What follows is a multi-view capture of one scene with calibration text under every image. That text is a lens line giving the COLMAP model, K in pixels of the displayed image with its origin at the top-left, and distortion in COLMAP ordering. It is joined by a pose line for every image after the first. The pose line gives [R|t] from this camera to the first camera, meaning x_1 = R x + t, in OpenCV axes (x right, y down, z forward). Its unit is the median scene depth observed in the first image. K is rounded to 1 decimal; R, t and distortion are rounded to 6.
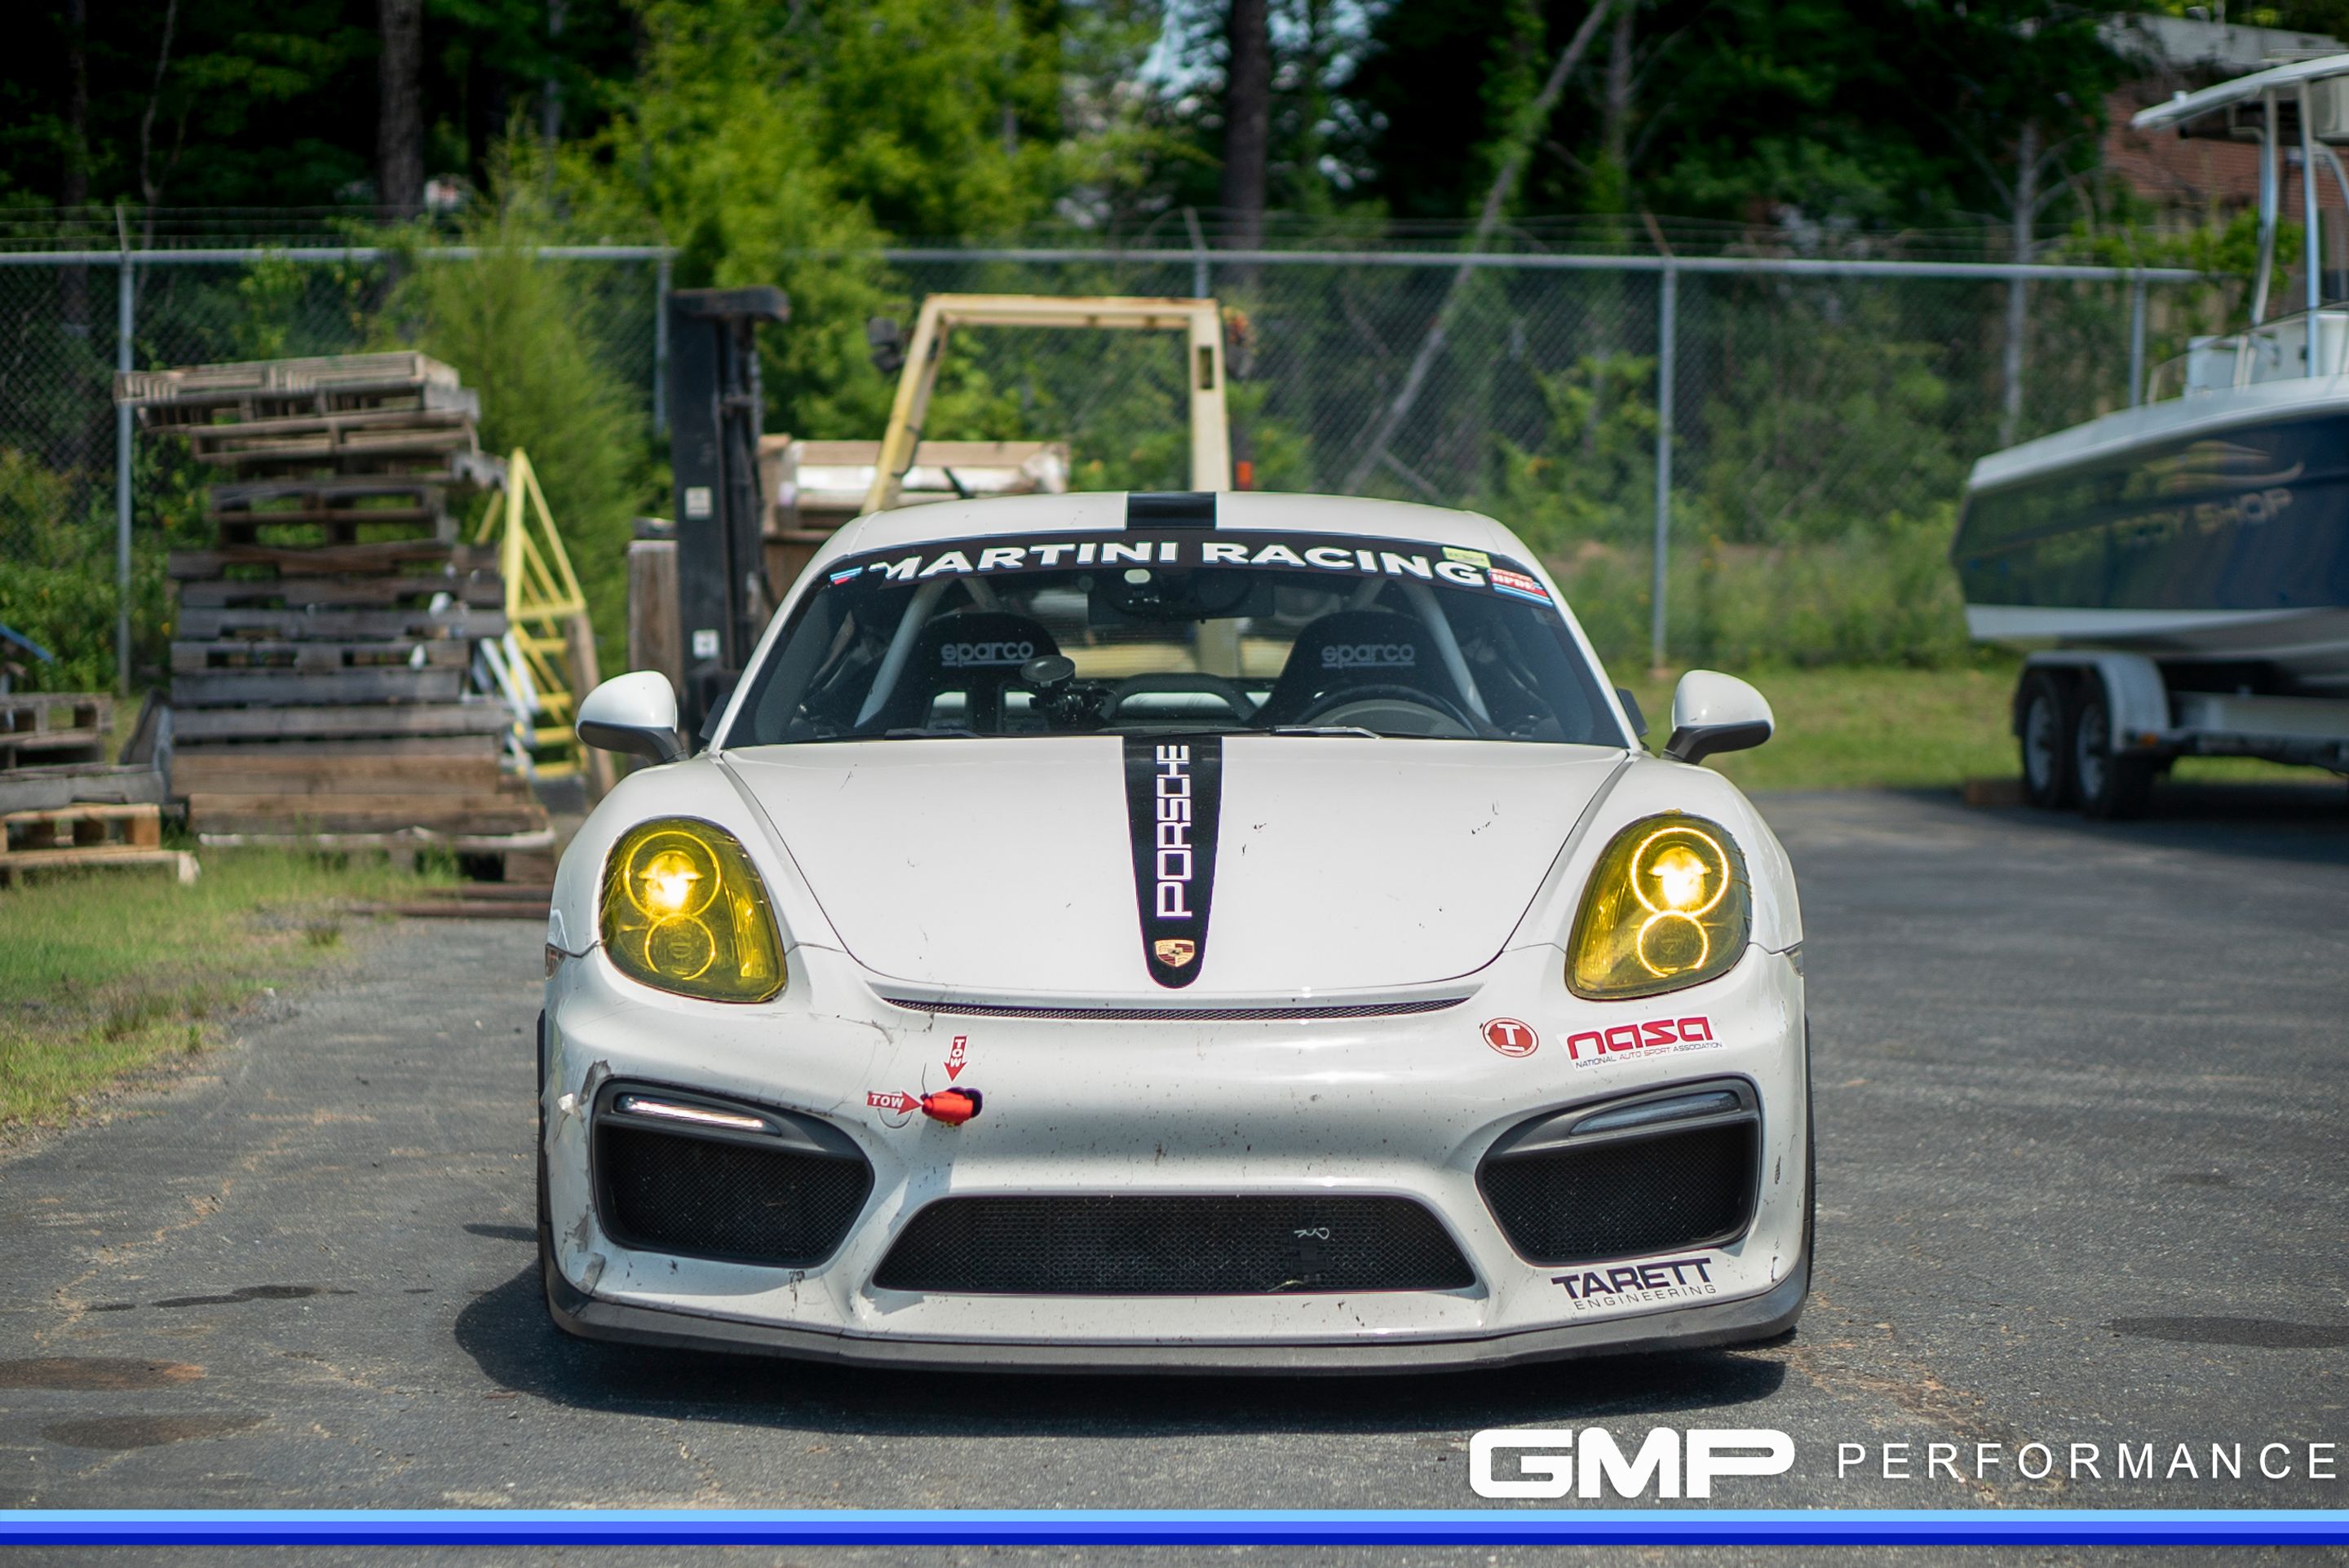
lens RADIAL K [[5039.6, 0, 1174.5], [0, 5039.6, 784.0], [0, 0, 1]] dist [0.076273, -0.377756]
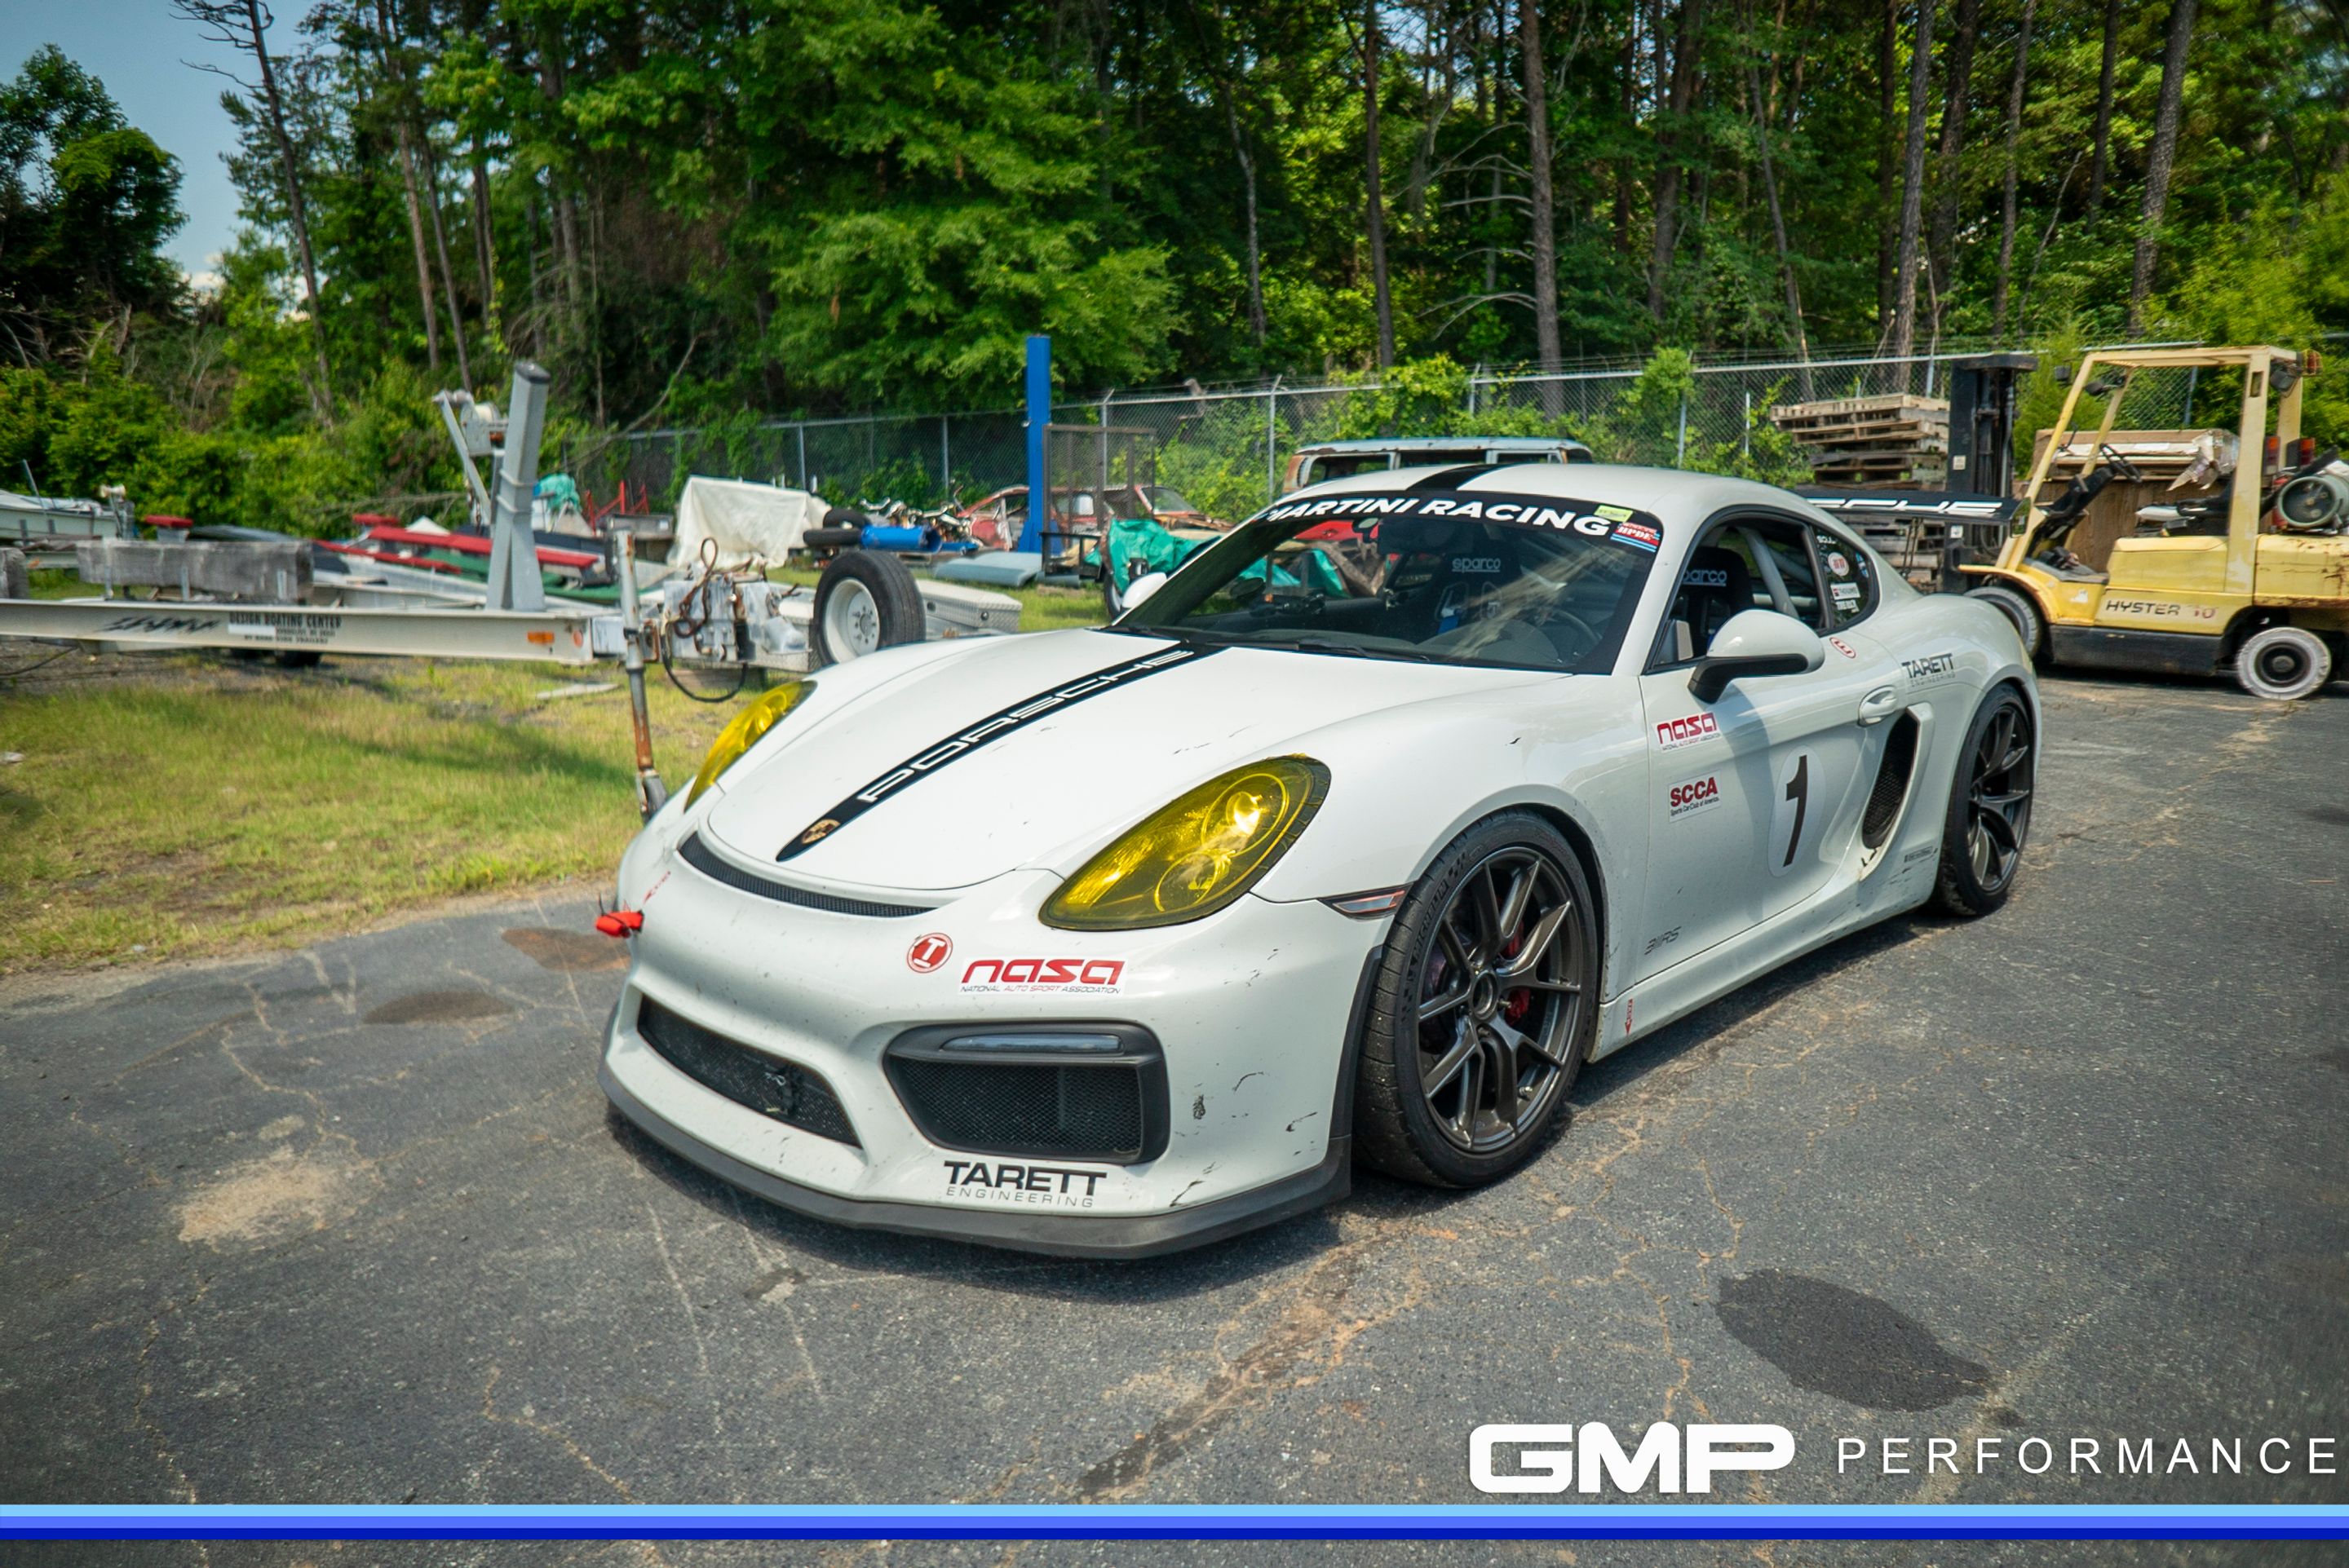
lens RADIAL K [[1599.7, 0, 1167.5], [0, 1599.7, 785.4], [0, 0, 1]] dist [-0.067647, 0.093958]
pose [[0.709723, 0.134956, -0.691434, 0.348018], [-0.031977, 0.986639, 0.159752, -0.047132], [0.703755, -0.091270, 0.704556, 0.772389]]
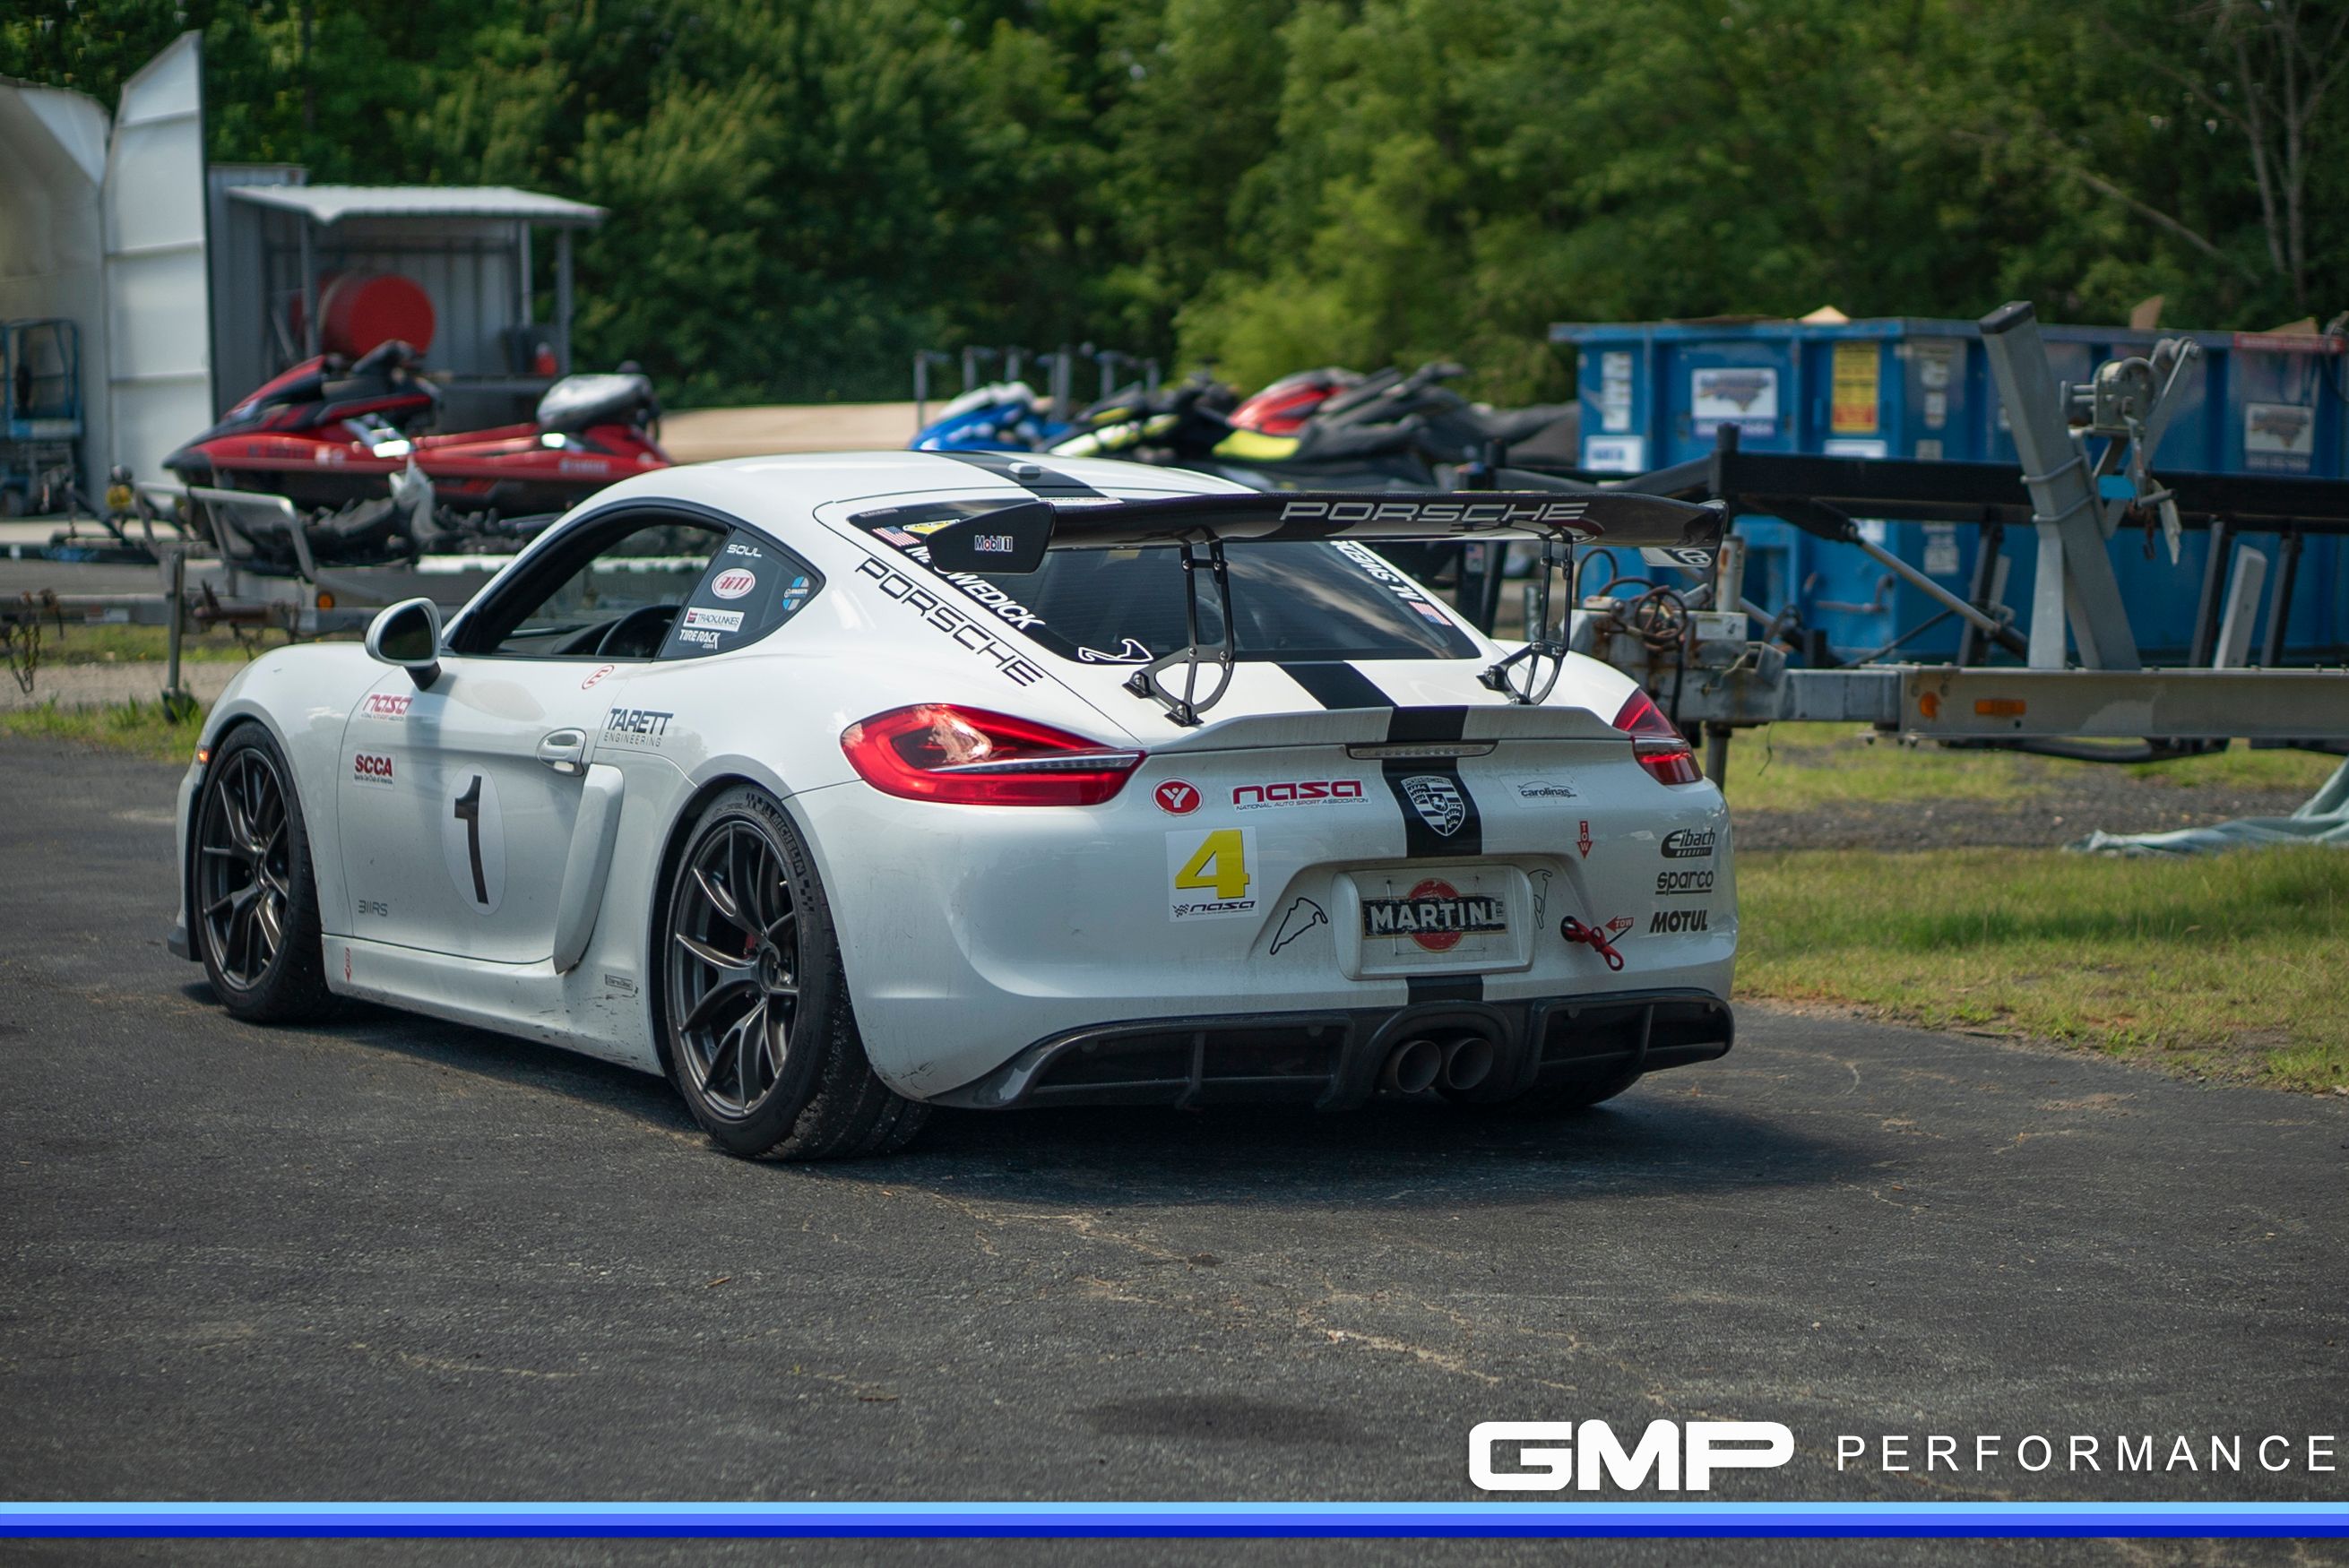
lens RADIAL K [[5278.8, 0, 1174.5], [0, 5278.8, 784.0], [0, 0, 1]] dist [0.102429, -0.418424]
pose [[-0.865455, 0.028086, -0.500199, 0.734010], [-0.024835, 0.994795, 0.098828, -0.136036], [0.500371, 0.097954, -0.860252, 2.745347]]
